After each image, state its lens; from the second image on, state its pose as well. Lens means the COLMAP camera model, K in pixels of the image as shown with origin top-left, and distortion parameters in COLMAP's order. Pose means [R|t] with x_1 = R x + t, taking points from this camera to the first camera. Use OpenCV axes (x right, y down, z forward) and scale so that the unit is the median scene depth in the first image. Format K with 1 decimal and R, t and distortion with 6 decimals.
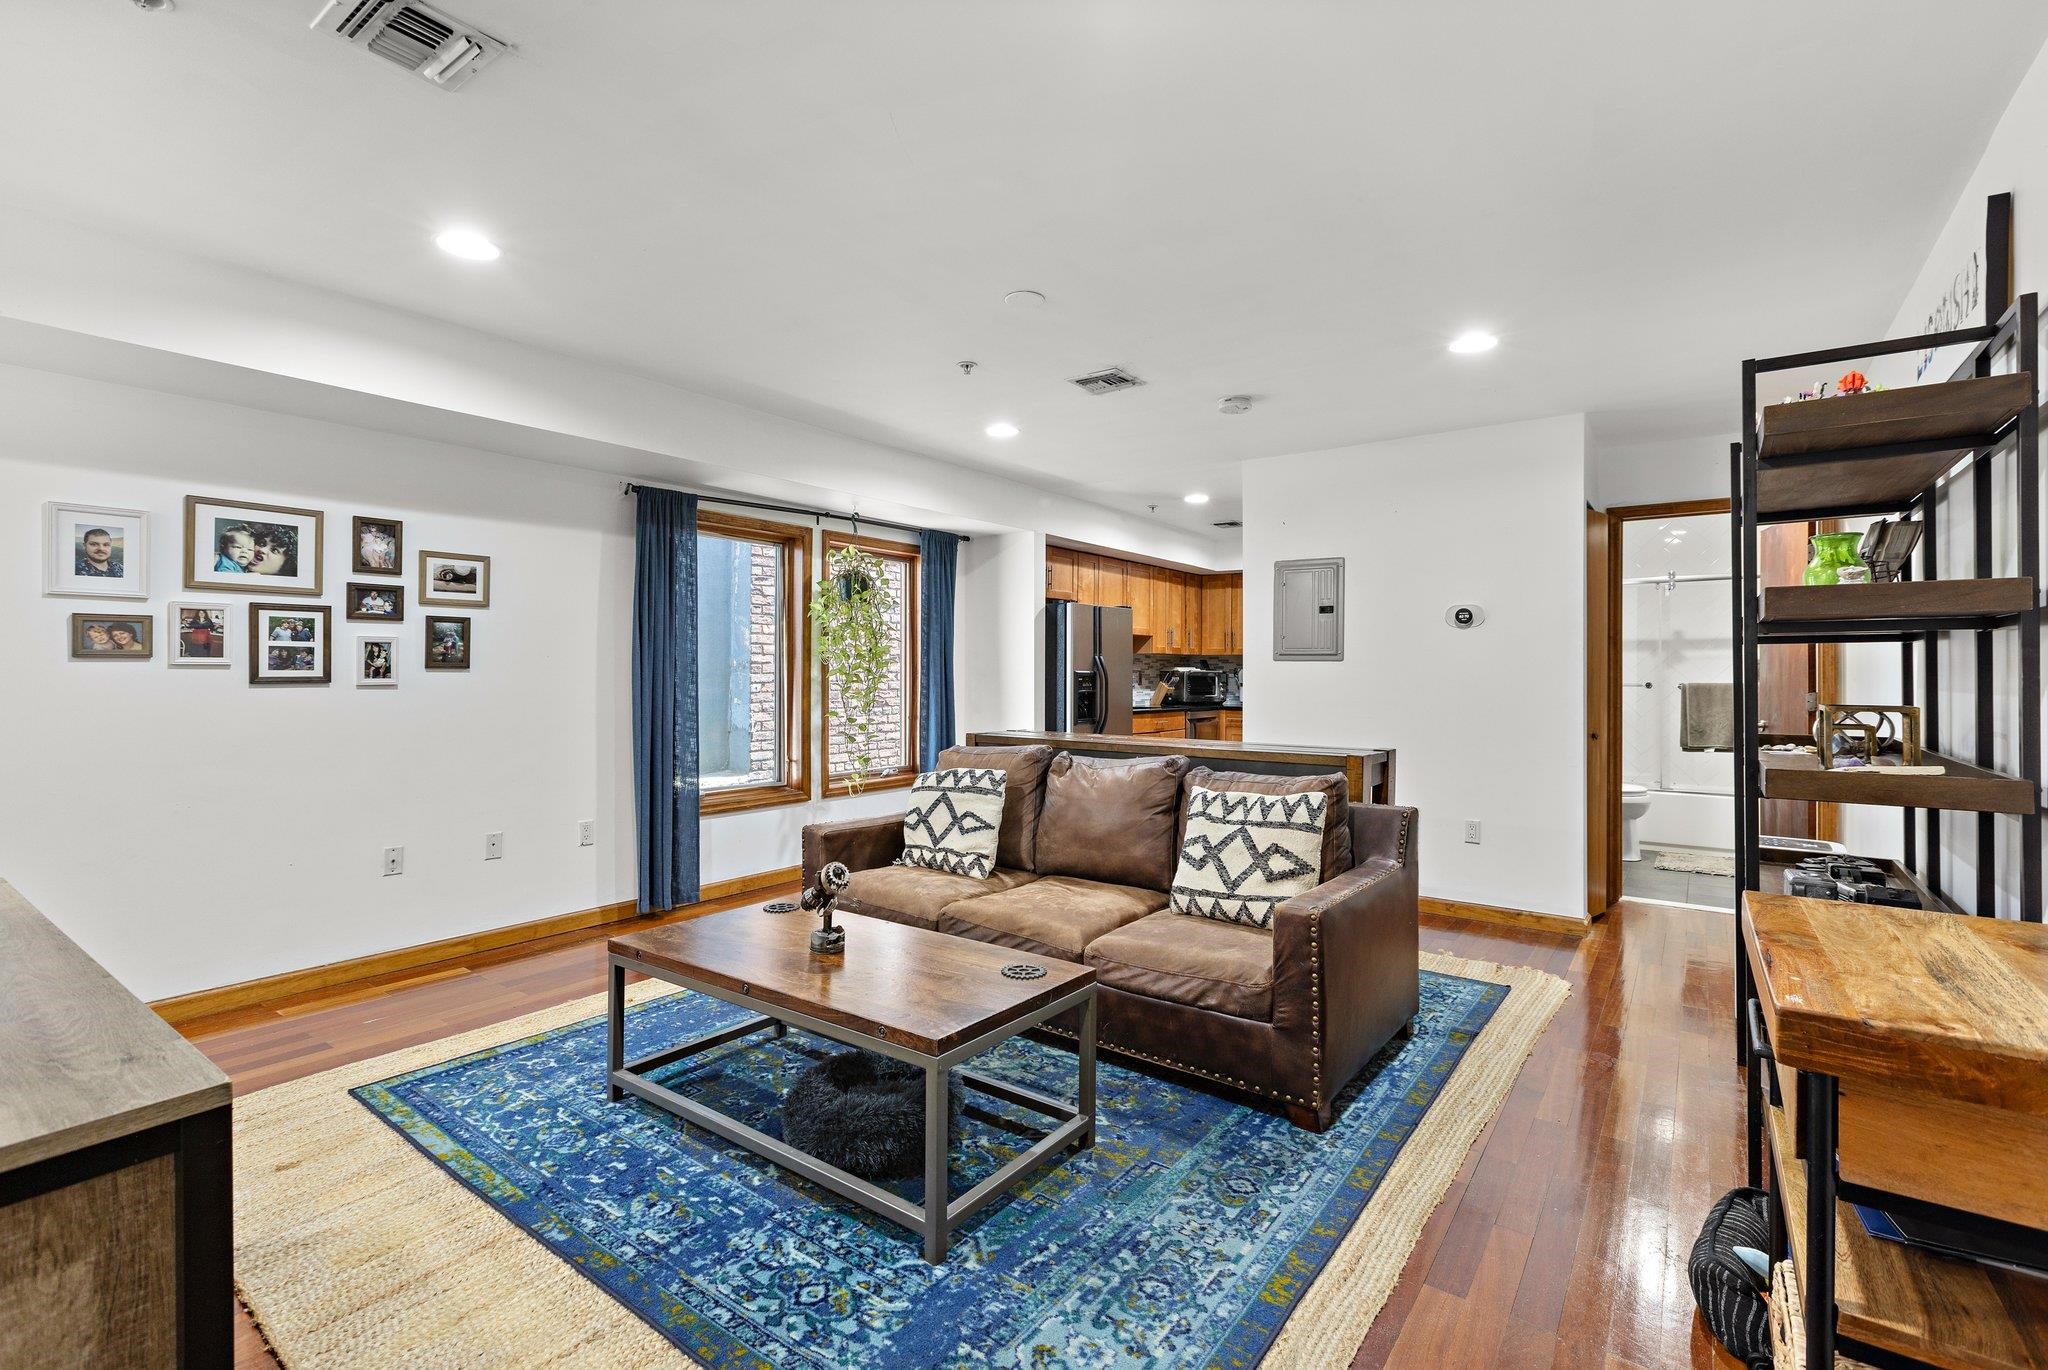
lens RADIAL K [[922.2, 0, 1013.3], [0, 922.2, 668.4], [0, 0, 1]] dist [0.001975, -0.000248]
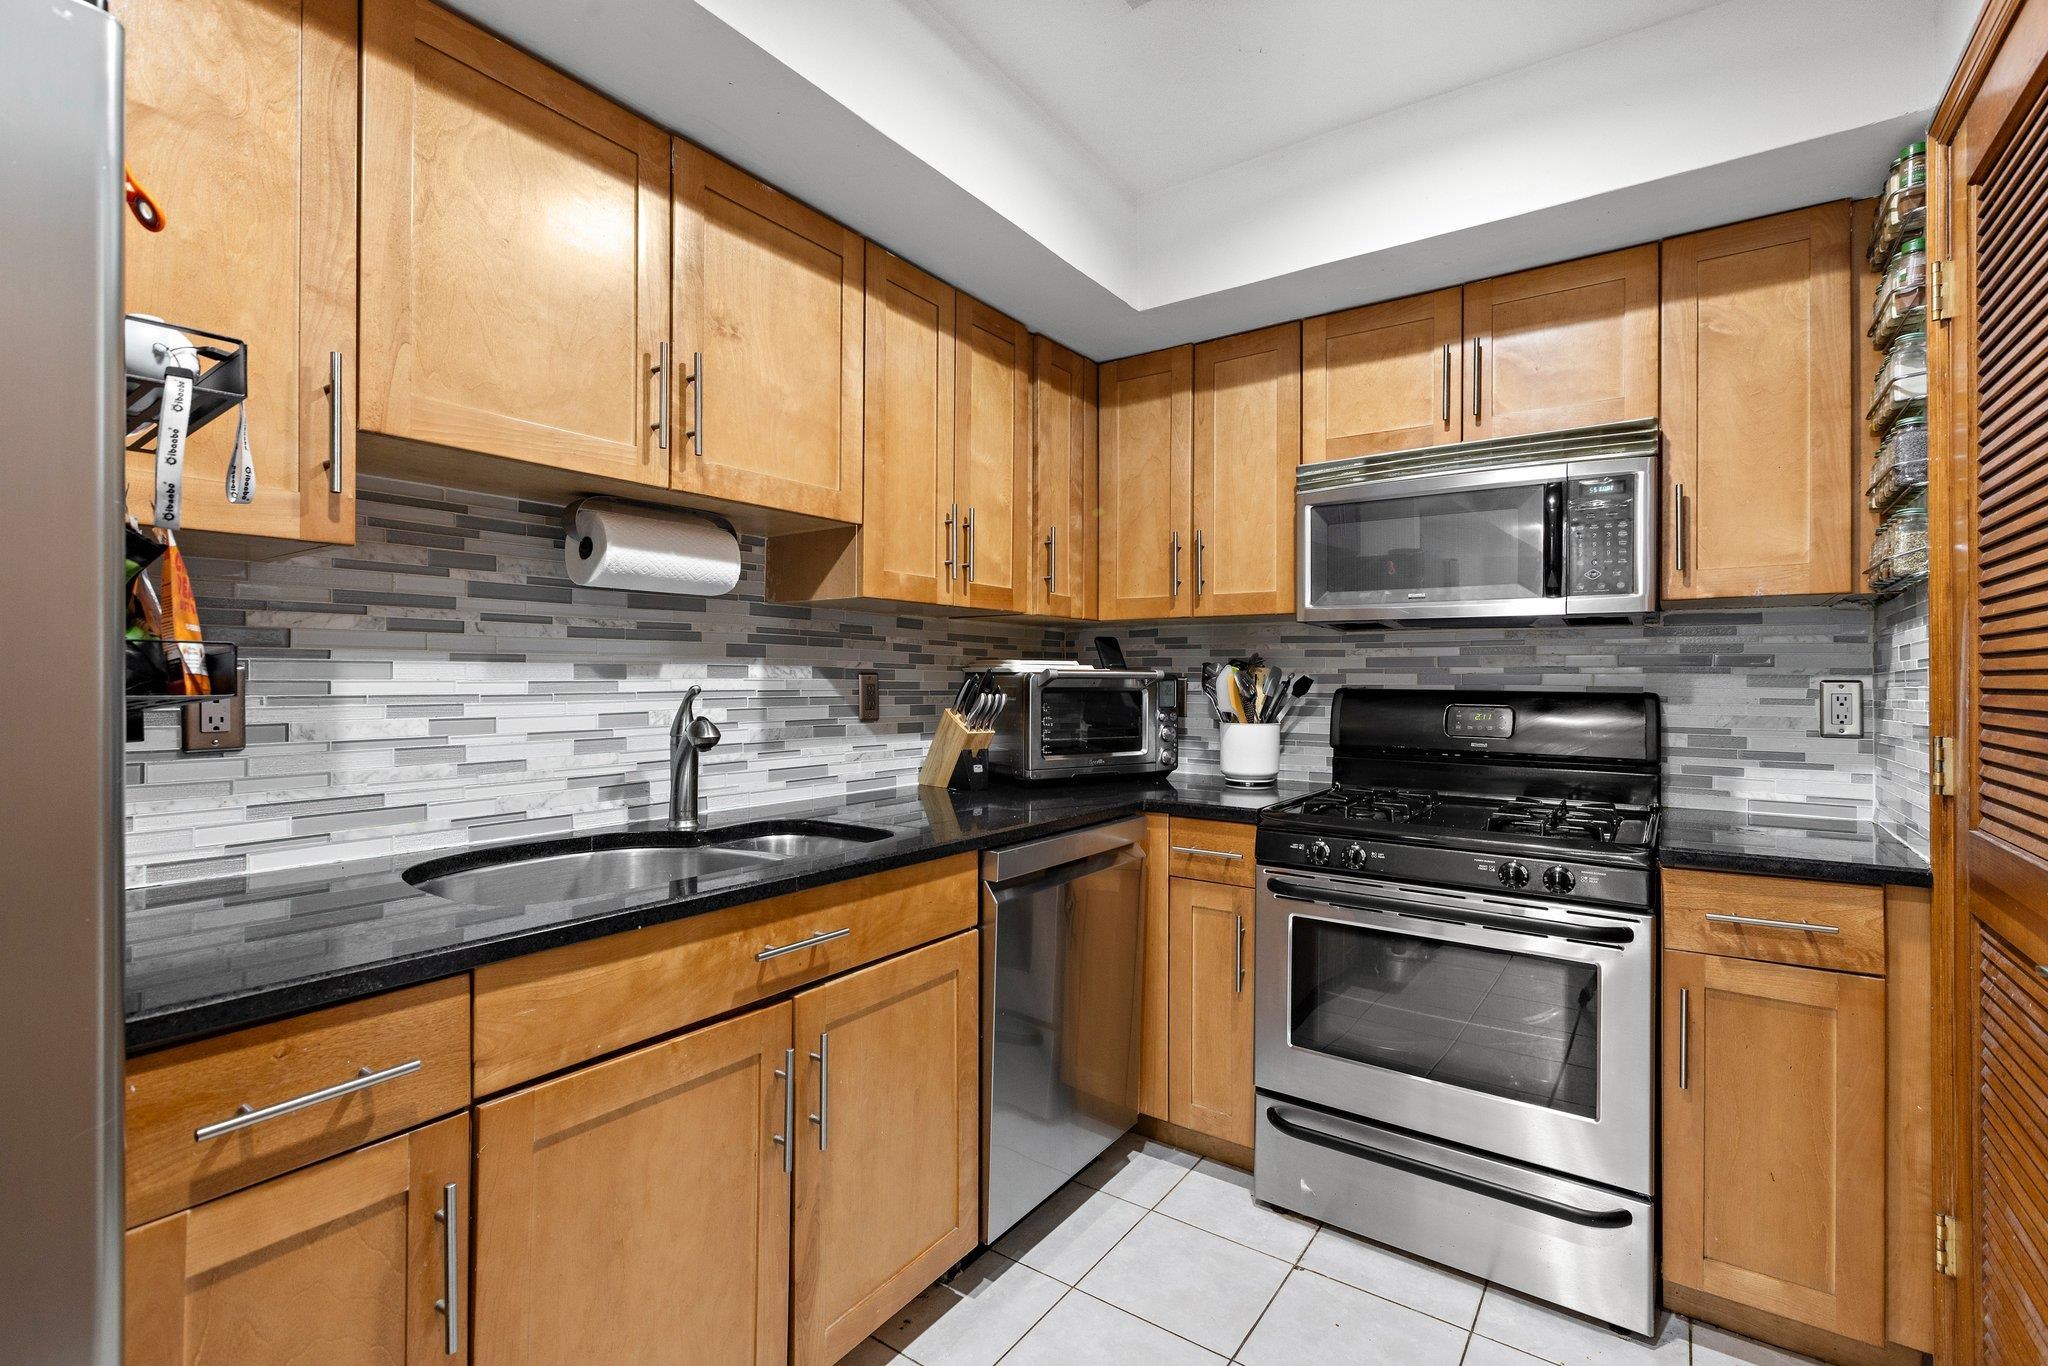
lens RADIAL K [[922.2, 0, 1036.8], [0, 922.2, 670.1], [0, 0, 1]] dist [0.001975, -0.000248]
pose [[0.999442, 0.000555, 0.033409, 0.530881], [-0.000419, 0.999992, -0.004079, 0.010574], [-0.033411, 0.004063, 0.999433, 2.128472]]
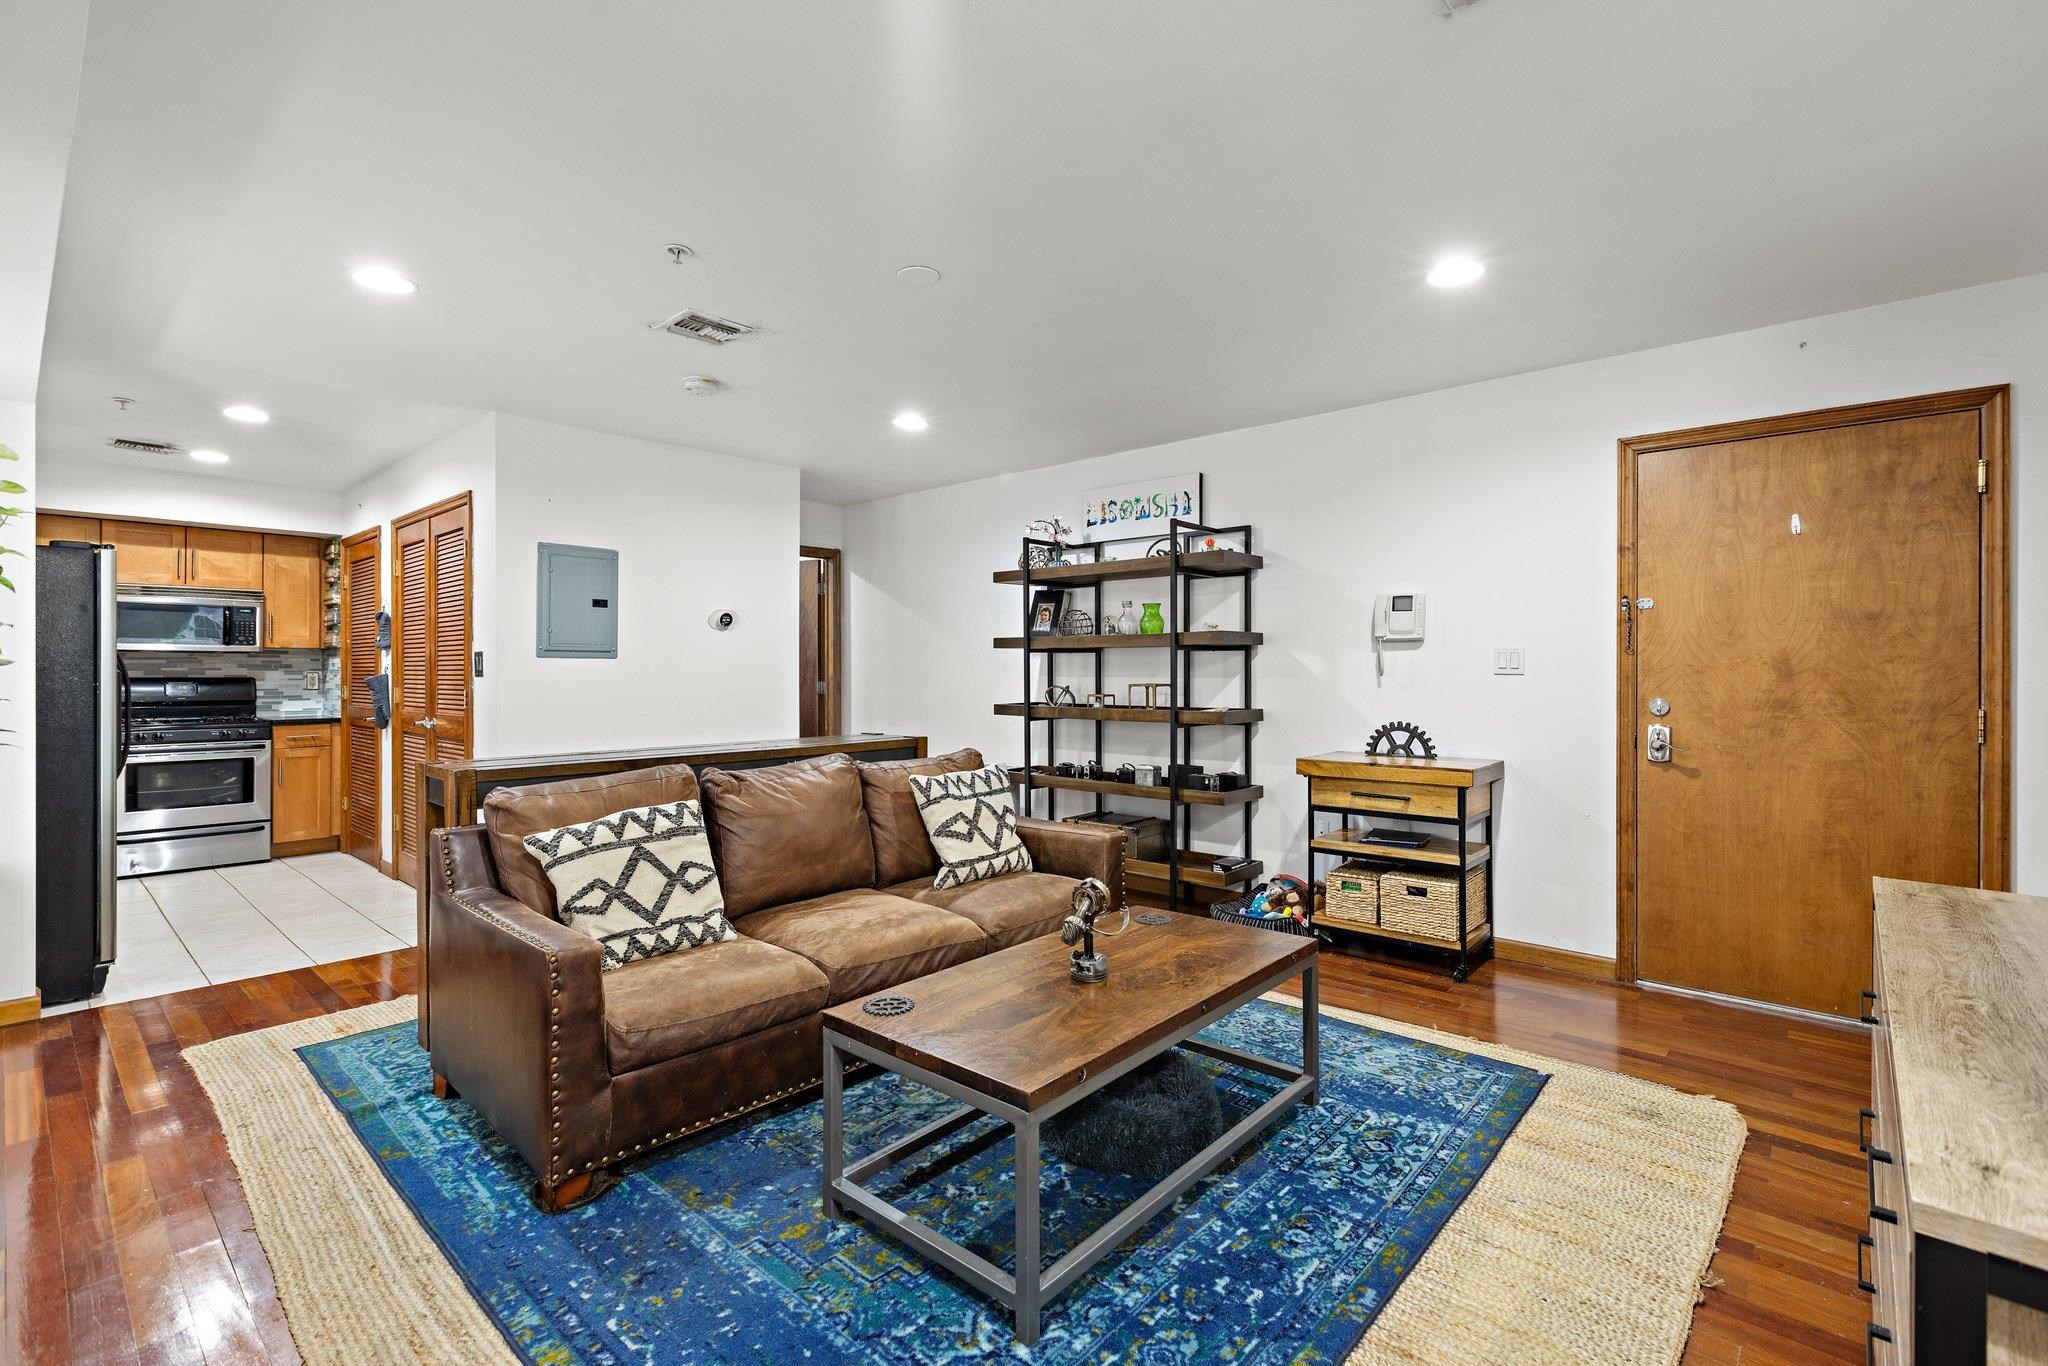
lens RADIAL K [[922.2, 0, 1027.2], [0, 922.2, 668.4], [0, 0, 1]] dist [0.001975, -0.000248]
pose [[0.088047, -0.000451, 0.996116, -0.956021], [-0.001150, 0.999999, 0.000554, 0.001484], [-0.996116, -0.001195, 0.088047, 0.844651]]
